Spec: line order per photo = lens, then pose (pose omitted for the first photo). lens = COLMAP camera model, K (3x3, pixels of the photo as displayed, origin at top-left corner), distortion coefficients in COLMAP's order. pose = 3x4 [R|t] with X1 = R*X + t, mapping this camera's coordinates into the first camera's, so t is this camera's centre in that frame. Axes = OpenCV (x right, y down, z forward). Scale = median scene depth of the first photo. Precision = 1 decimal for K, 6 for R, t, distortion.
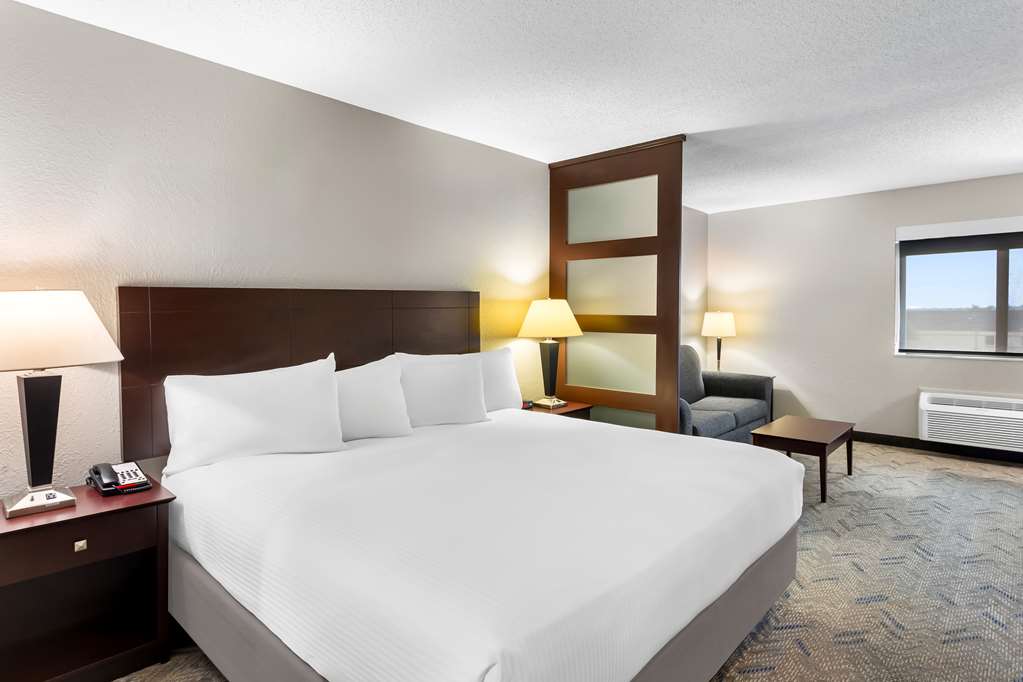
lens RADIAL K [[547.8, 0, 513.1], [0, 547.8, 325.3], [0, 0, 1]] dist [-0.003521, -0.000068]
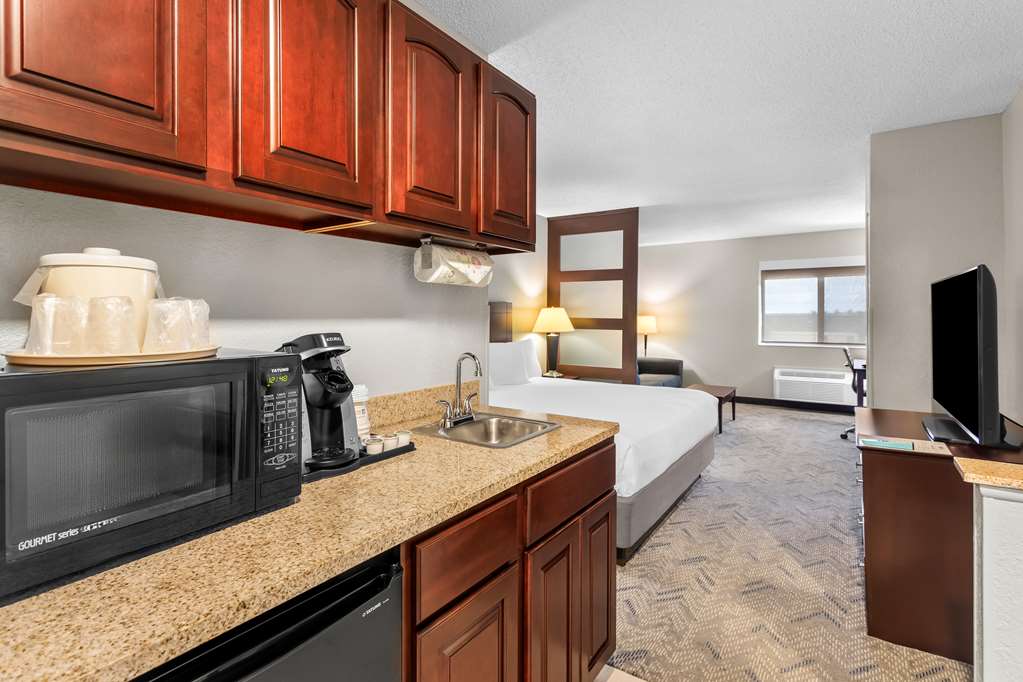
lens RADIAL K [[494.2, 0, 510.6], [0, 494.2, 314.9], [0, 0, 1]] dist [0.001754, 0.000288]
pose [[0.988869, 0.004785, 0.148713, -0.230563], [-0.001340, 0.999729, -0.023252, 0.004827], [-0.148784, 0.022794, 0.988607, -0.313999]]
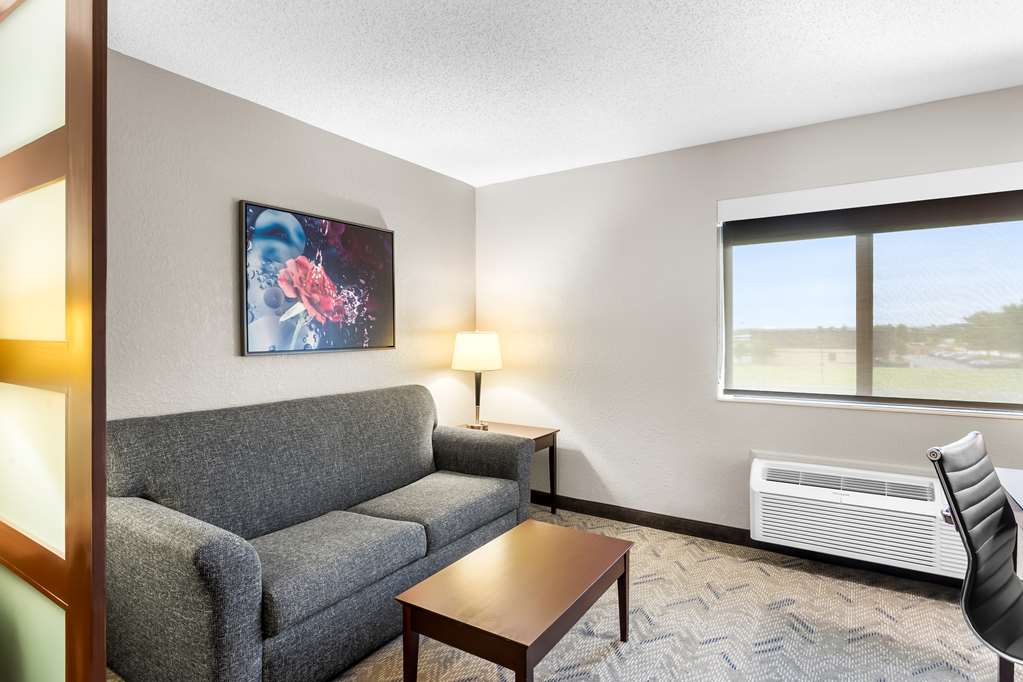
lens RADIAL K [[547.8, 0, 513.1], [0, 547.8, 325.3], [0, 0, 1]] dist [-0.003521, -0.000068]
pose [[0.982313, 0.006918, 0.187116, 0.410639], [-0.000920, 0.999484, -0.032123, -0.013261], [-0.187242, 0.031383, 0.981812, 0.495295]]
